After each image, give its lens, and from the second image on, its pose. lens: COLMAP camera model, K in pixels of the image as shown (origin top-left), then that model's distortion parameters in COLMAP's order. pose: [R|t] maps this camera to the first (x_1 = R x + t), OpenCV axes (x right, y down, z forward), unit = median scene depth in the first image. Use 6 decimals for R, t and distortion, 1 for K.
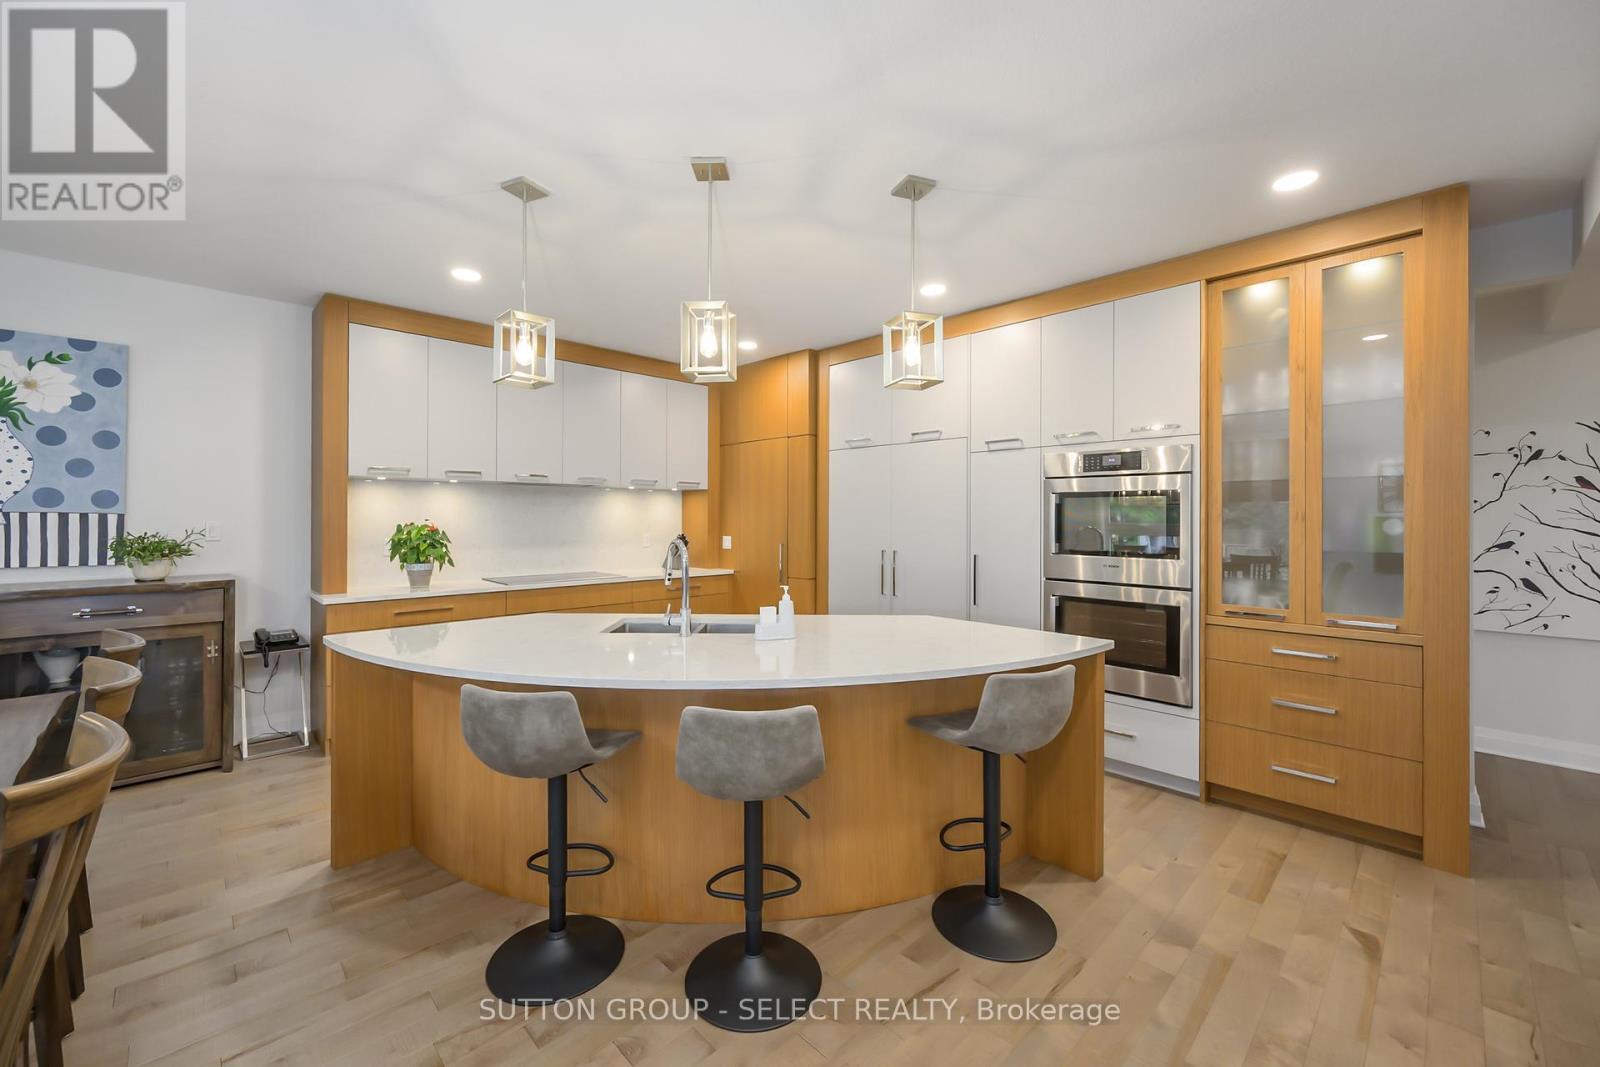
lens RADIAL K [[631.4, 0, 788.0], [0, 631.4, 518.7], [0, 0, 1]] dist [0.007183, -0.002392]
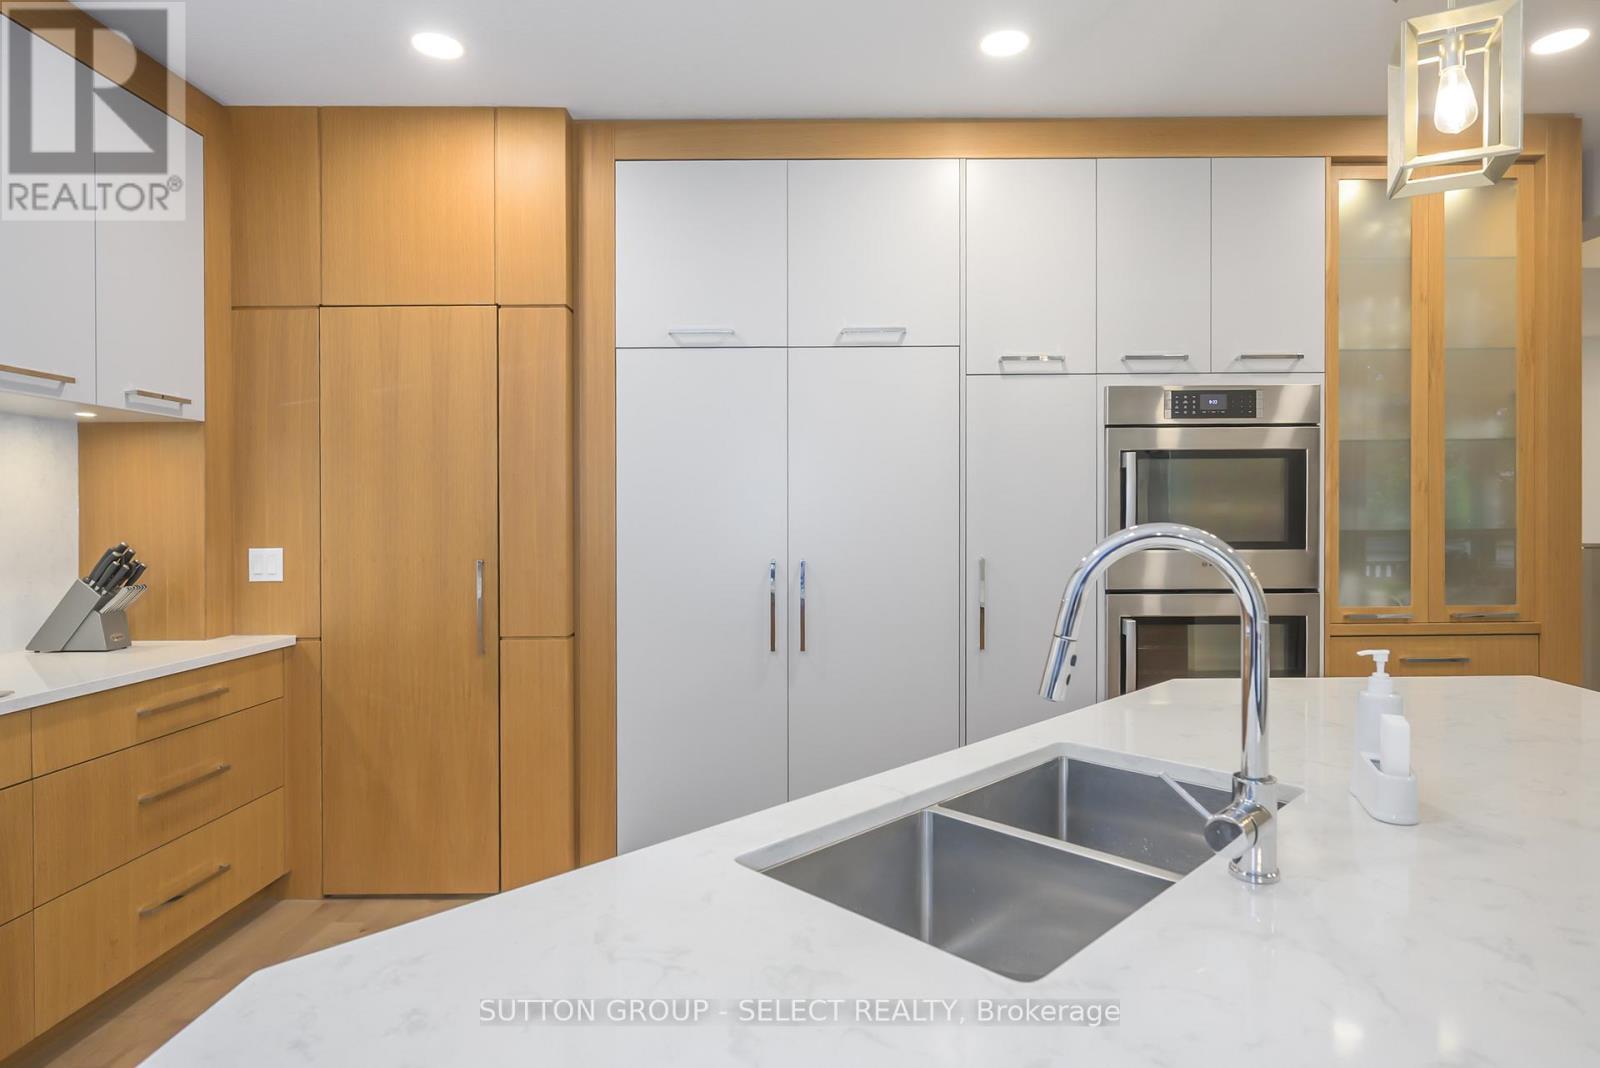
lens RADIAL K [[906.3, 0, 810.8], [0, 906.3, 520.7], [0, 0, 1]] dist [0.002091, 0.000480]
pose [[0.683567, -0.013900, 0.729756, -0.390874], [0.011437, 0.999900, 0.008332, 0.015104], [-0.729798, 0.002650, 0.683657, 0.565198]]
